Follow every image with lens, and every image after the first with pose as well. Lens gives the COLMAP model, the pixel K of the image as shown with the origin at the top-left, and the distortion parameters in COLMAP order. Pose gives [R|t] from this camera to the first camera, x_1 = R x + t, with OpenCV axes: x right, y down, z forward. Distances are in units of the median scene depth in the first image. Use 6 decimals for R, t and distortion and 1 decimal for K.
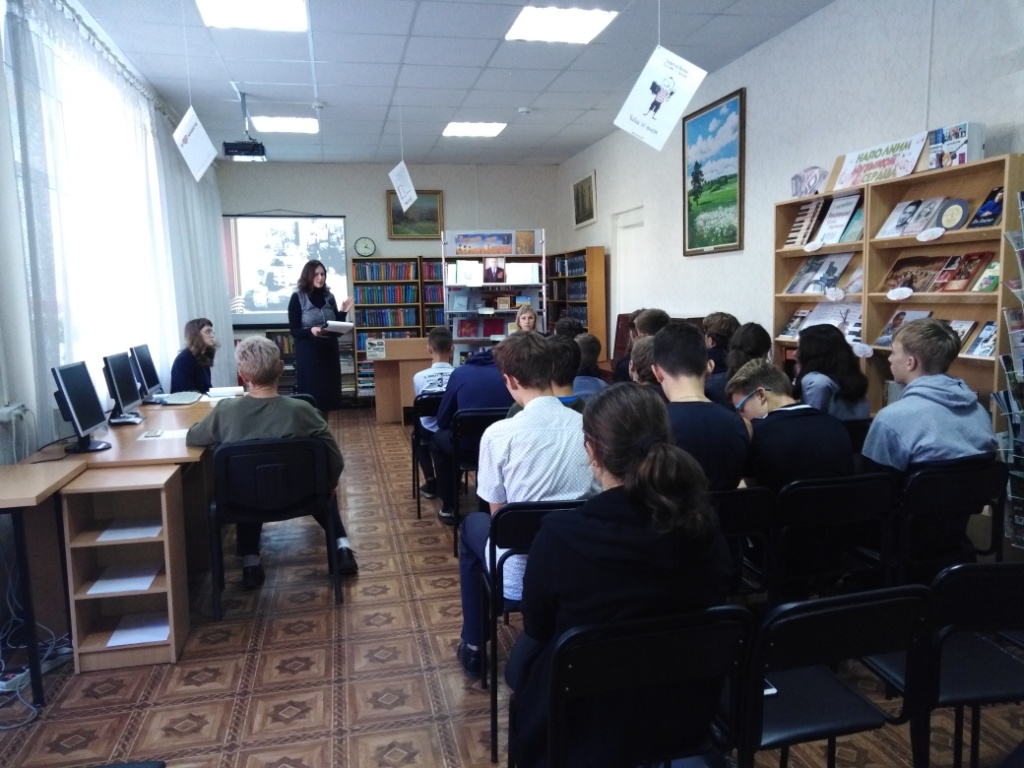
lens RADIAL K [[747.8, 0, 513.0], [0, 747.8, 381.3], [0, 0, 1]] dist [0.058024, -0.027892]
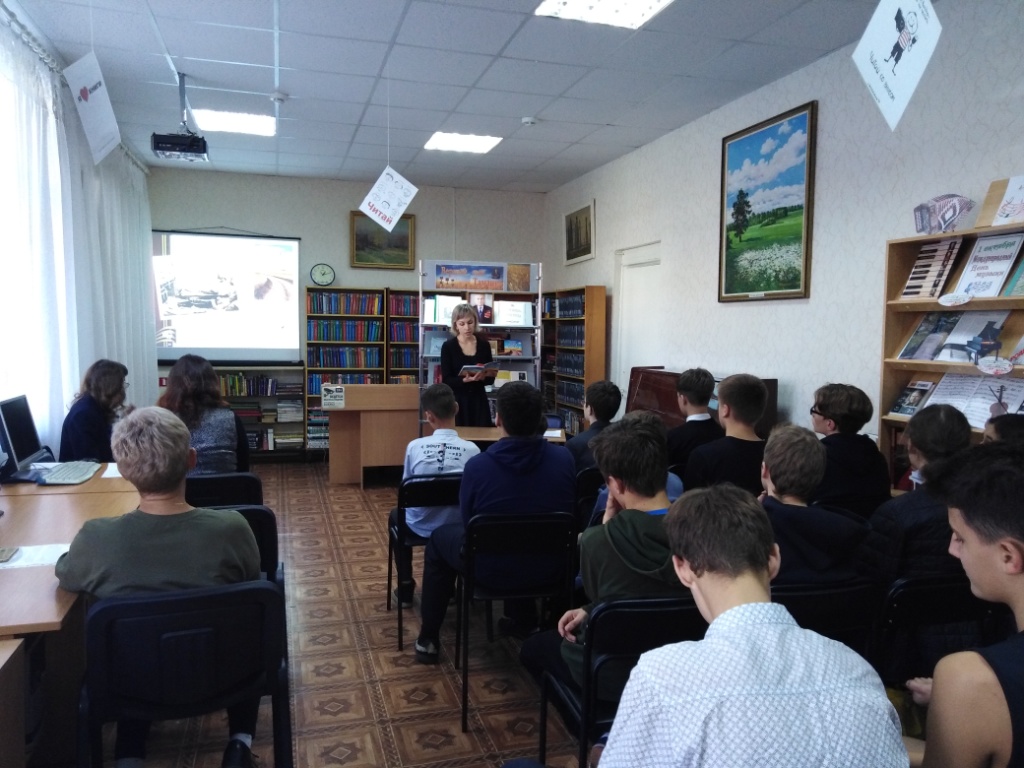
lens RADIAL K [[747.8, 0, 510.9], [0, 747.8, 384.4], [0, 0, 1]] dist [0.058024, -0.027892]
pose [[0.996717, 0.032951, 0.073960, -0.066905], [-0.029765, 0.998598, -0.043767, -0.035873], [-0.075299, 0.041422, 0.996300, 0.212326]]
